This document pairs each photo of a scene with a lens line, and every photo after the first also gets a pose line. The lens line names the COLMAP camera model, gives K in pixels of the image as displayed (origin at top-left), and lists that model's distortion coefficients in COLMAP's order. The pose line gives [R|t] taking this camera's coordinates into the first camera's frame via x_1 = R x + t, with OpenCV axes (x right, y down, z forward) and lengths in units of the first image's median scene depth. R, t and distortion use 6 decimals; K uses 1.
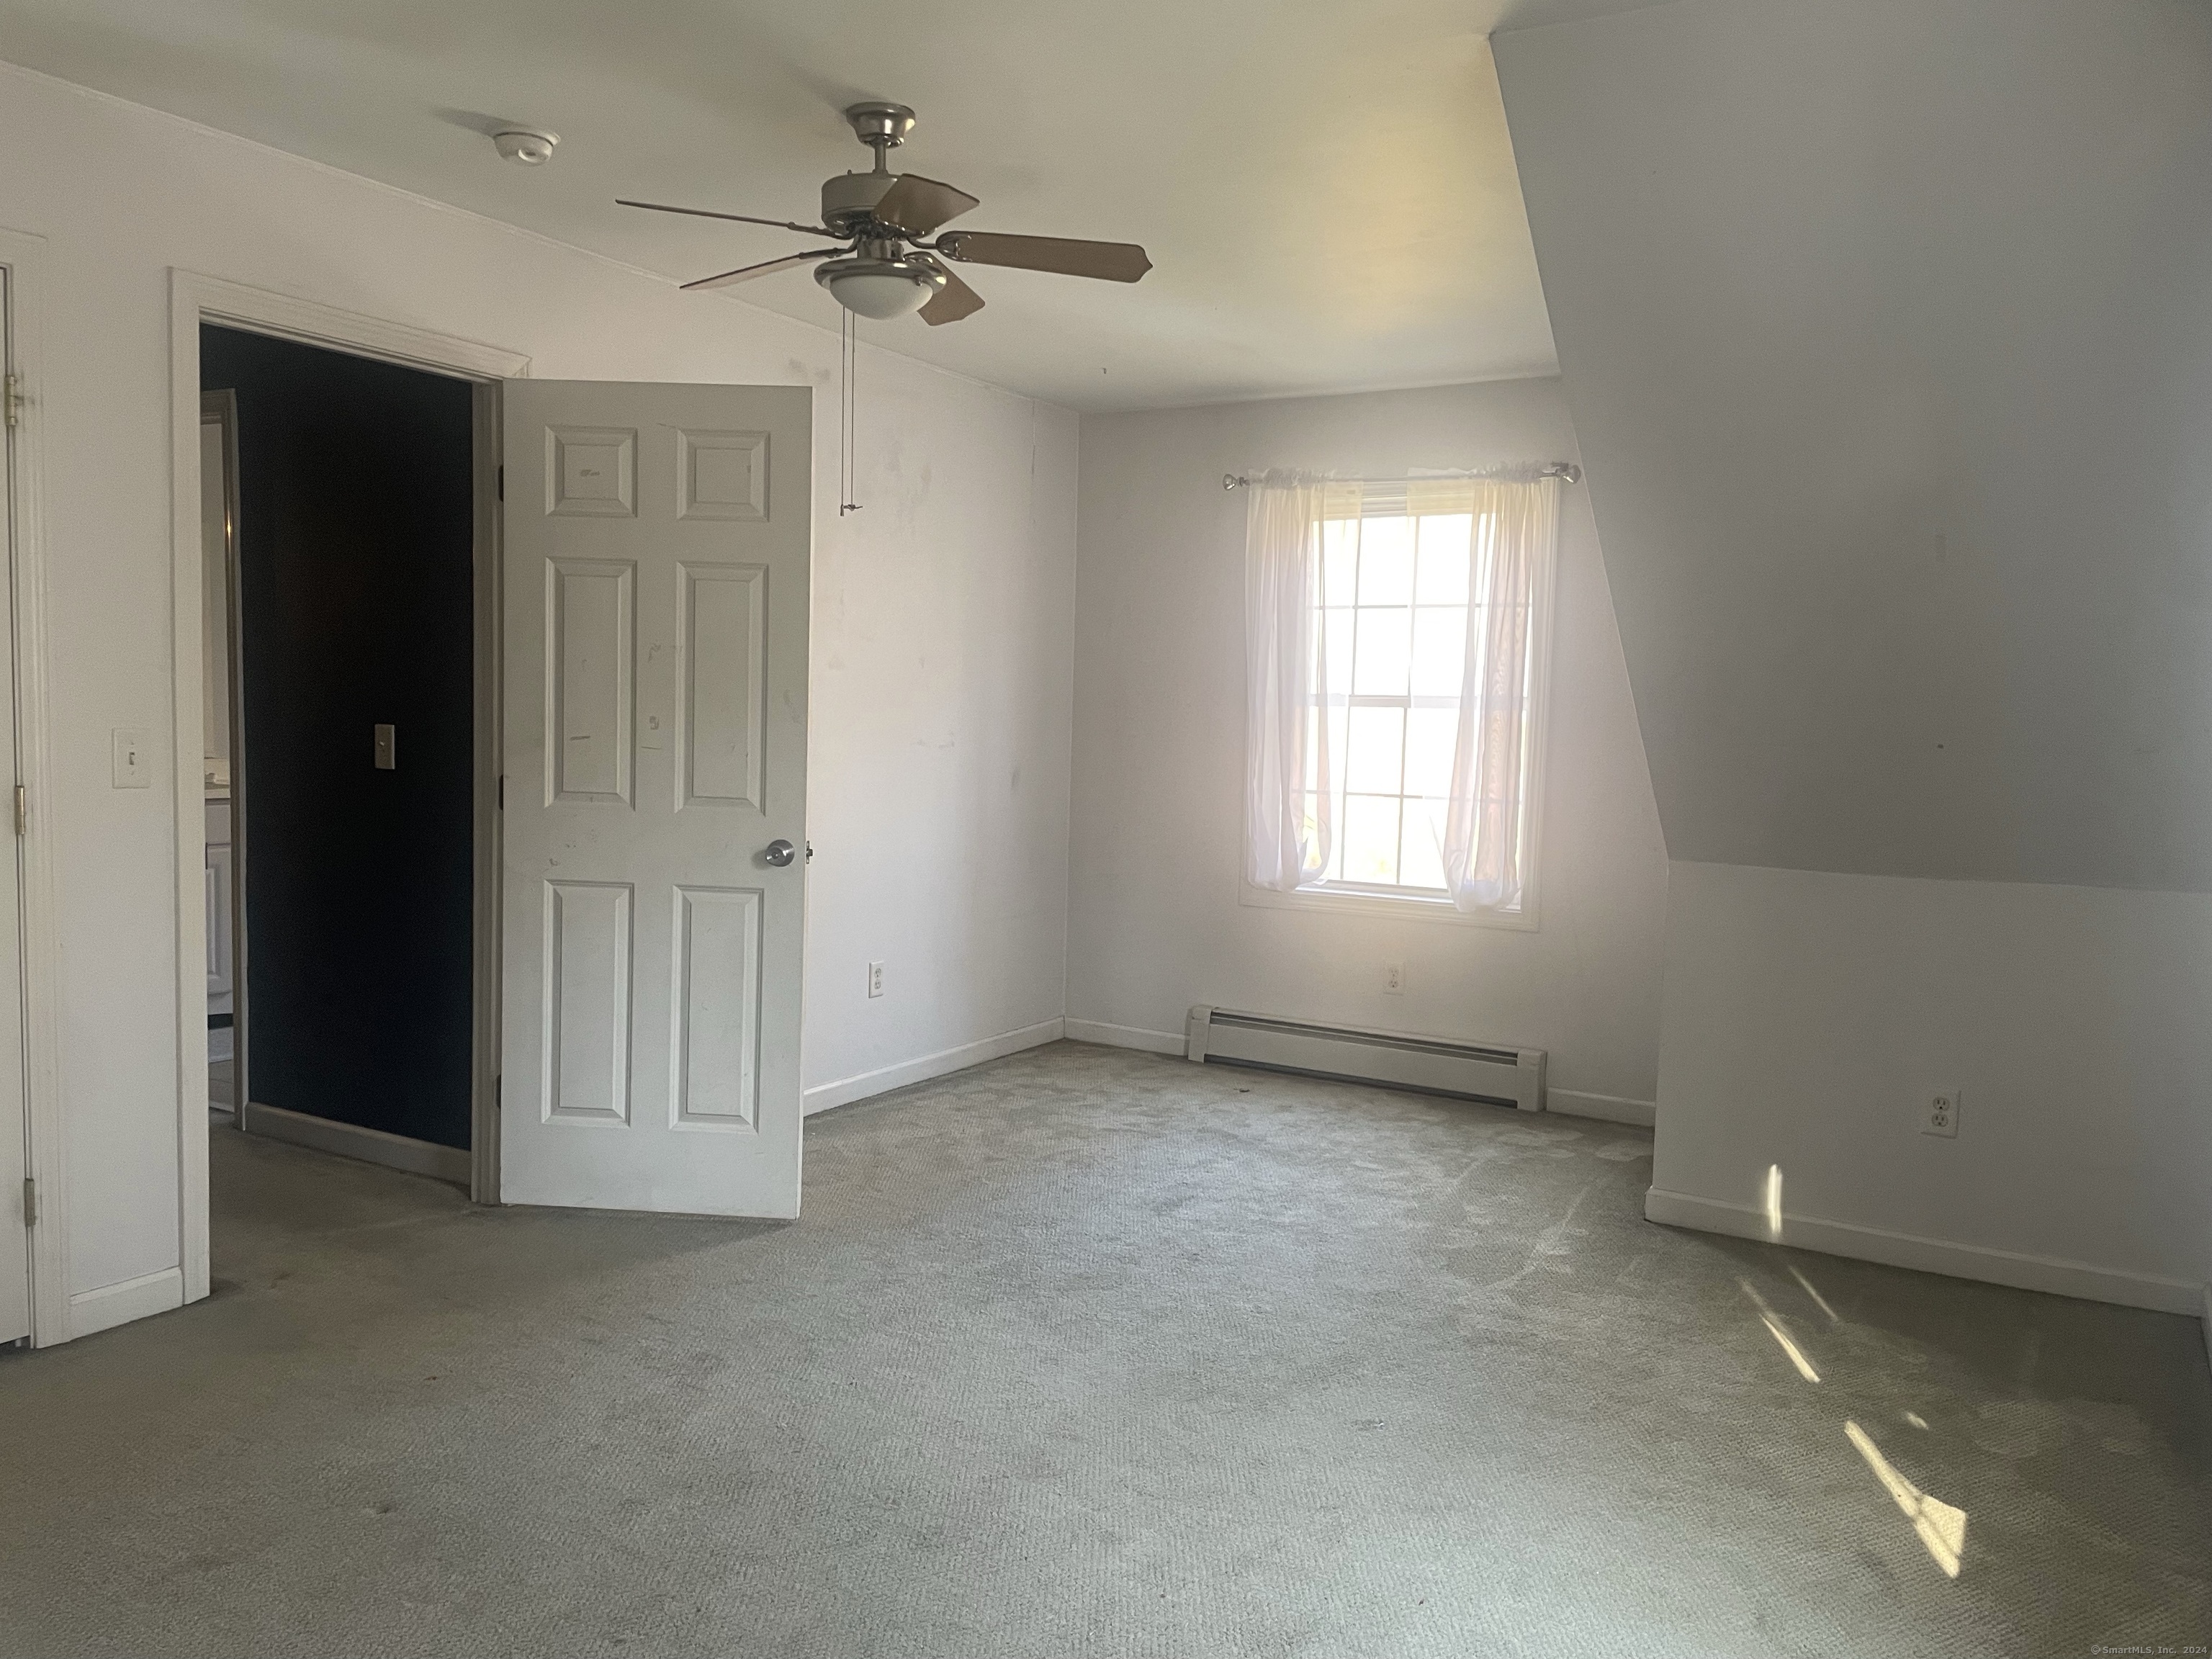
lens RADIAL K [[1681.6, 0, 1095.3], [0, 1681.6, 836.4], [0, 0, 1]] dist [0.085927, -0.079589]
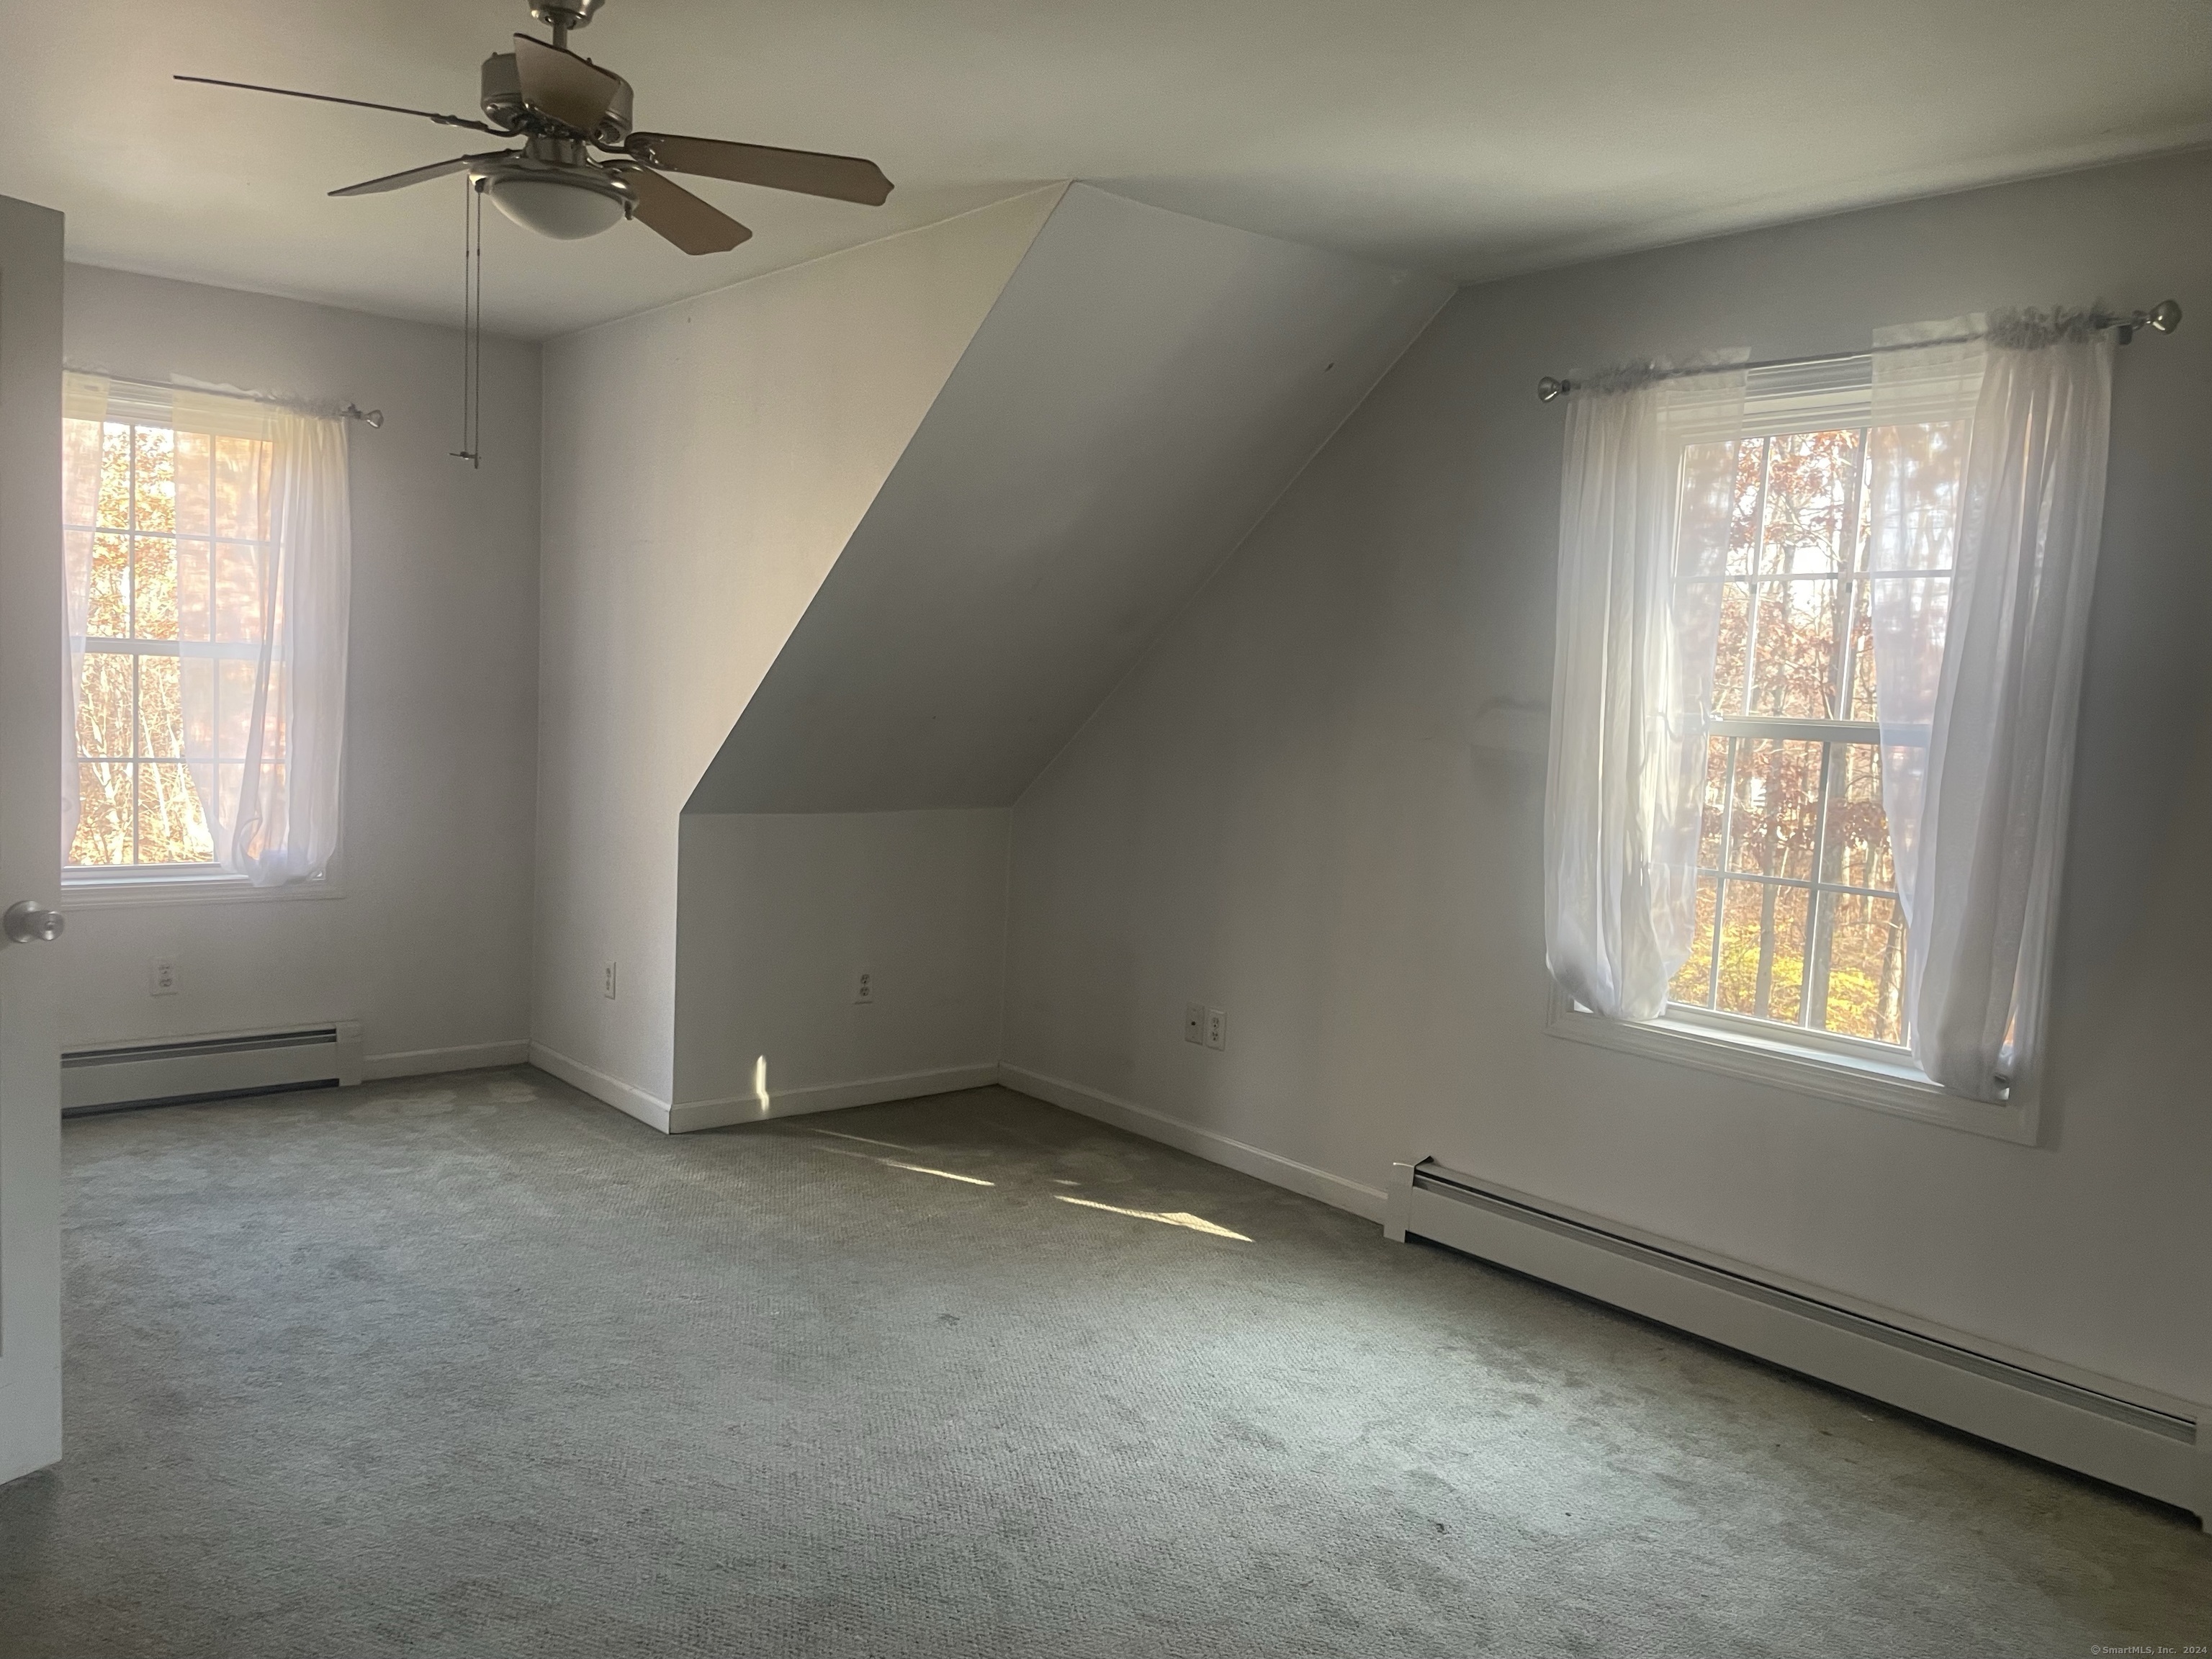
lens RADIAL K [[1681.6, 0, 1121.0], [0, 1681.6, 814.9], [0, 0, 1]] dist [0.085927, -0.079589]
pose [[0.326711, -0.089600, 0.940867, -0.637424], [0.032009, 0.995974, 0.083733, -0.072178], [-0.944582, 0.002759, 0.328264, 0.357832]]
